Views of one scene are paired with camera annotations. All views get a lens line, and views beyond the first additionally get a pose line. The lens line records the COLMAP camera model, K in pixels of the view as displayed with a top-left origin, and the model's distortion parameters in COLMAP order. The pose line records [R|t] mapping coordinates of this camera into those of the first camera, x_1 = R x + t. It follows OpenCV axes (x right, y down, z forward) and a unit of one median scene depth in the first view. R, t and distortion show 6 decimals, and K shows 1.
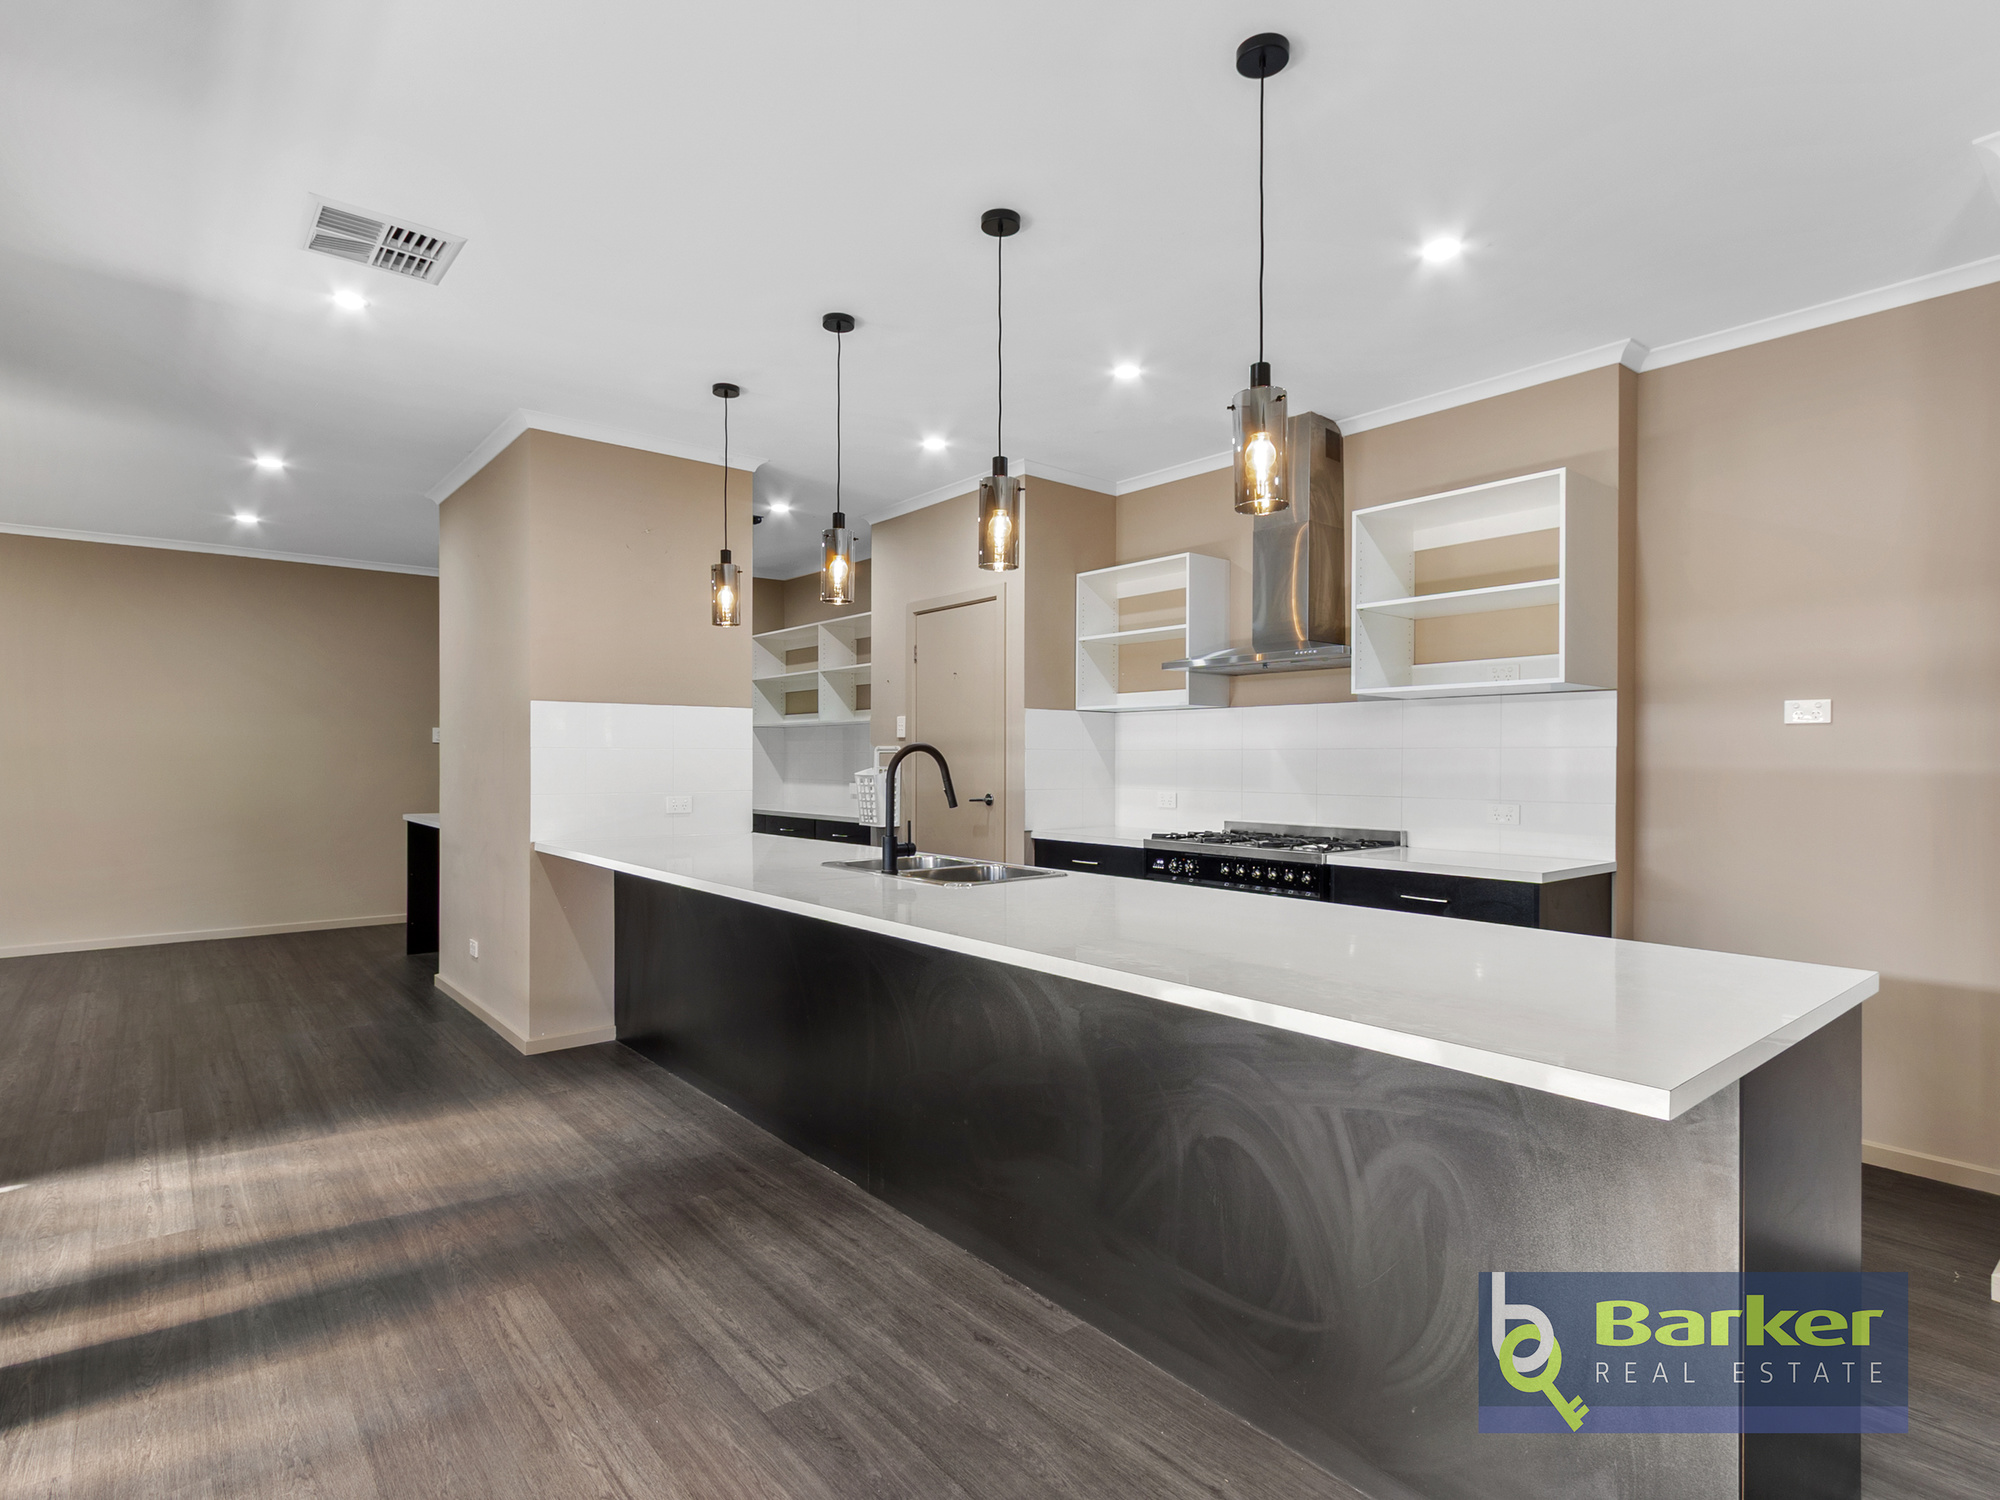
lens RADIAL K [[1042.1, 0, 1002.9], [0, 1042.1, 752.7], [0, 0, 1]] dist [0.002594, 0.001141]
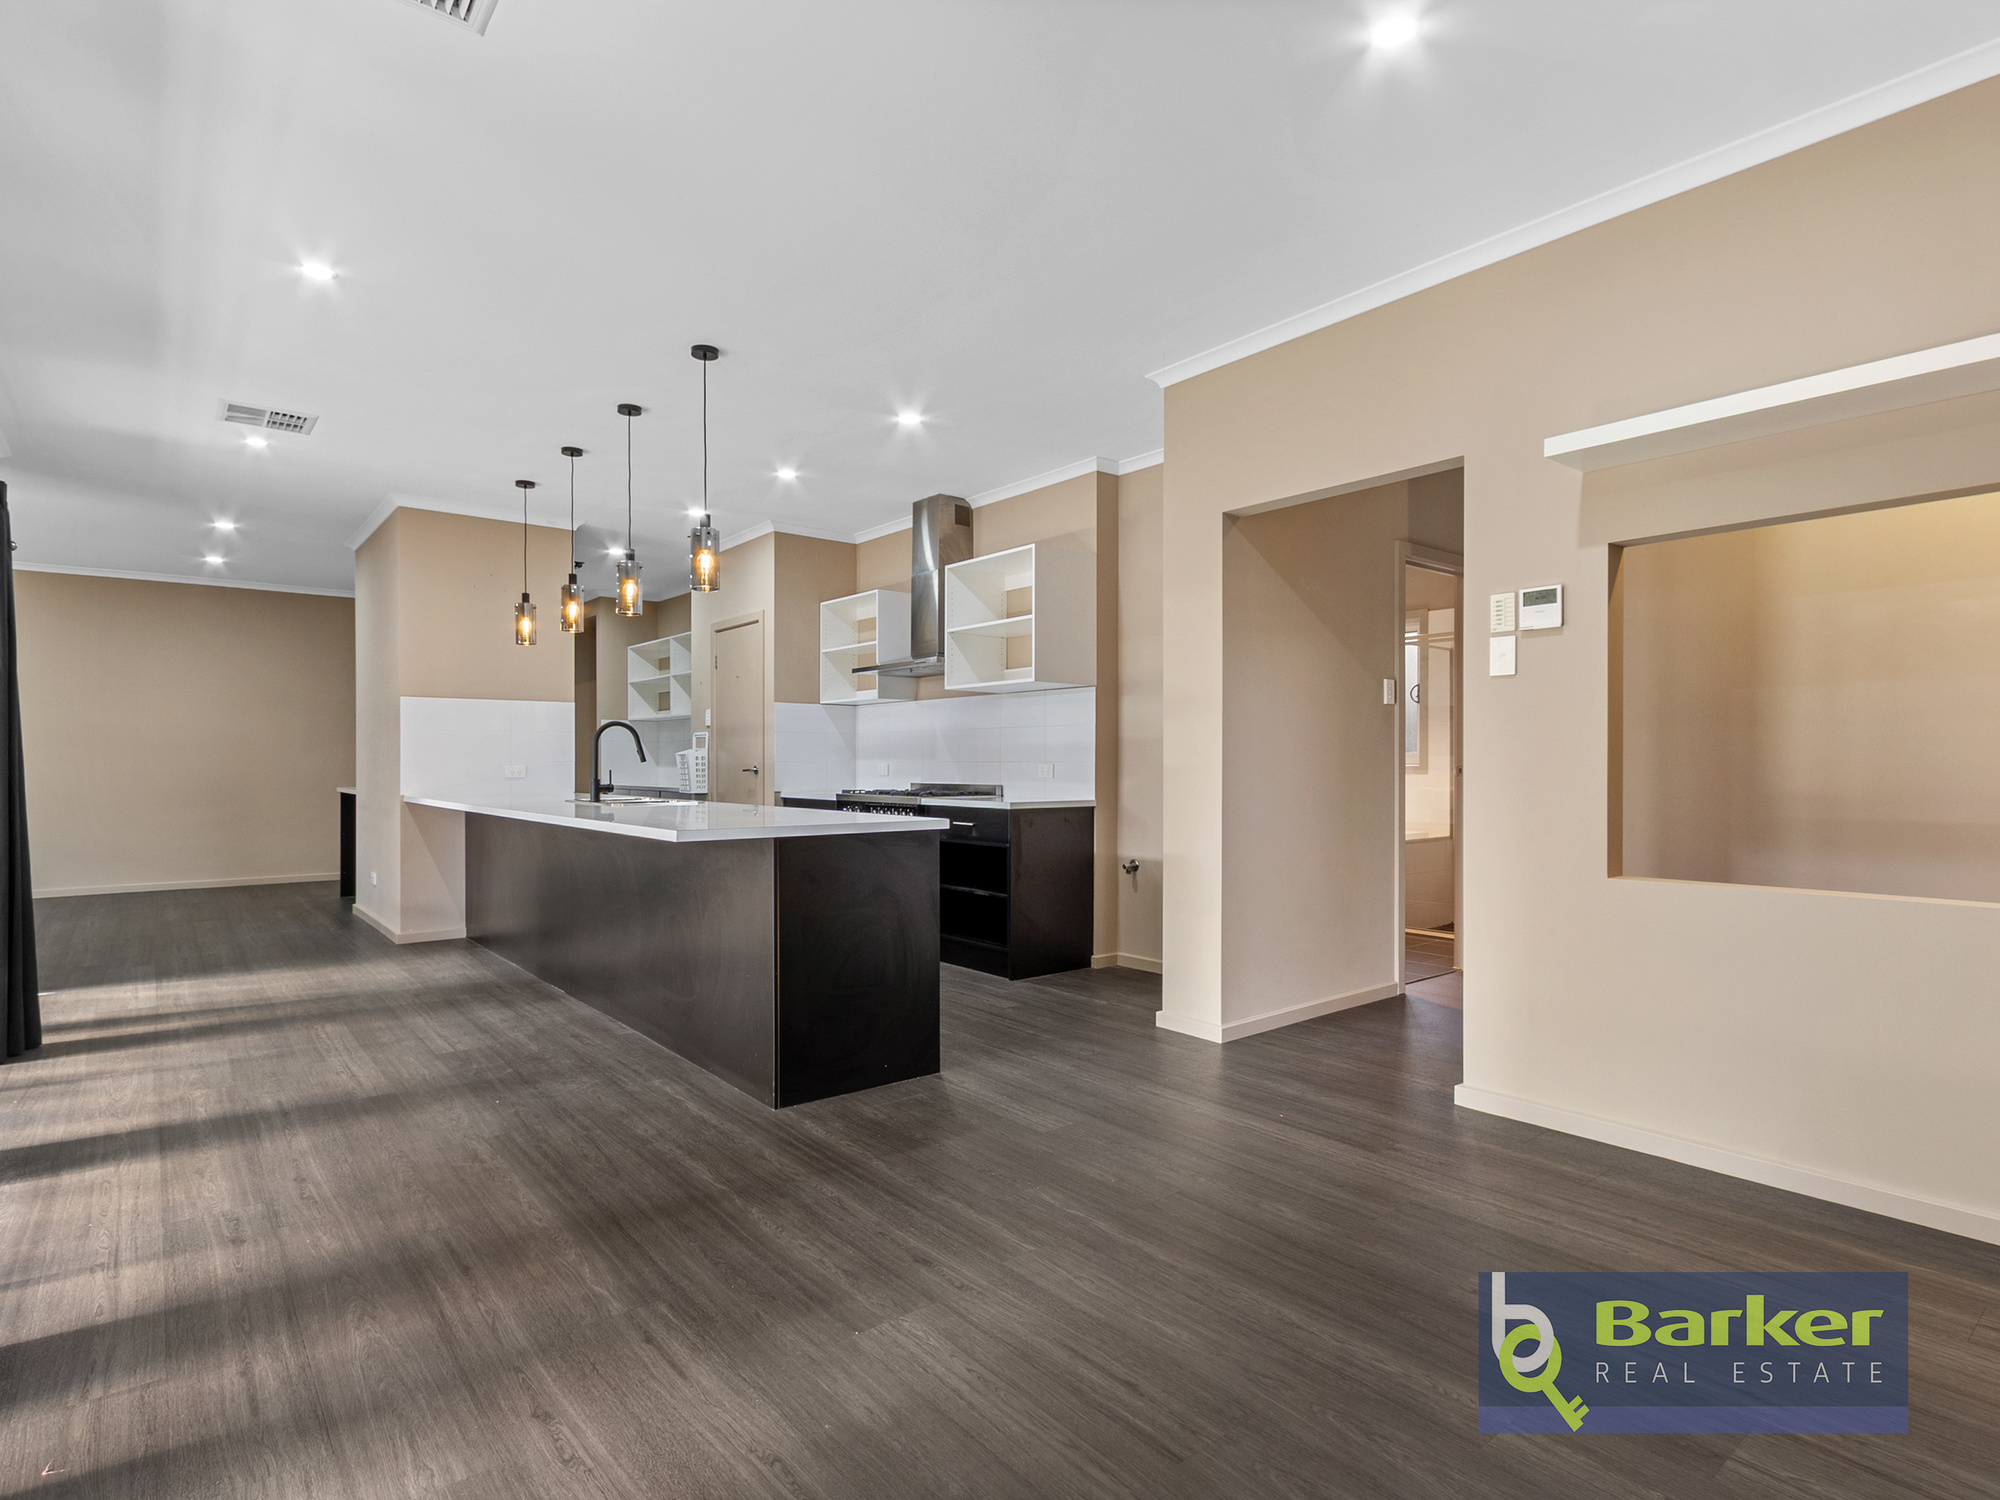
lens RADIAL K [[1042.1, 0, 997.6], [0, 1042.1, 755.7], [0, 0, 1]] dist [0.002594, 0.001141]
pose [[0.999975, -0.002881, -0.006490, 0.374783], [0.002878, 0.999996, -0.000418, 0.033976], [0.006491, 0.000399, 0.999979, -0.425366]]
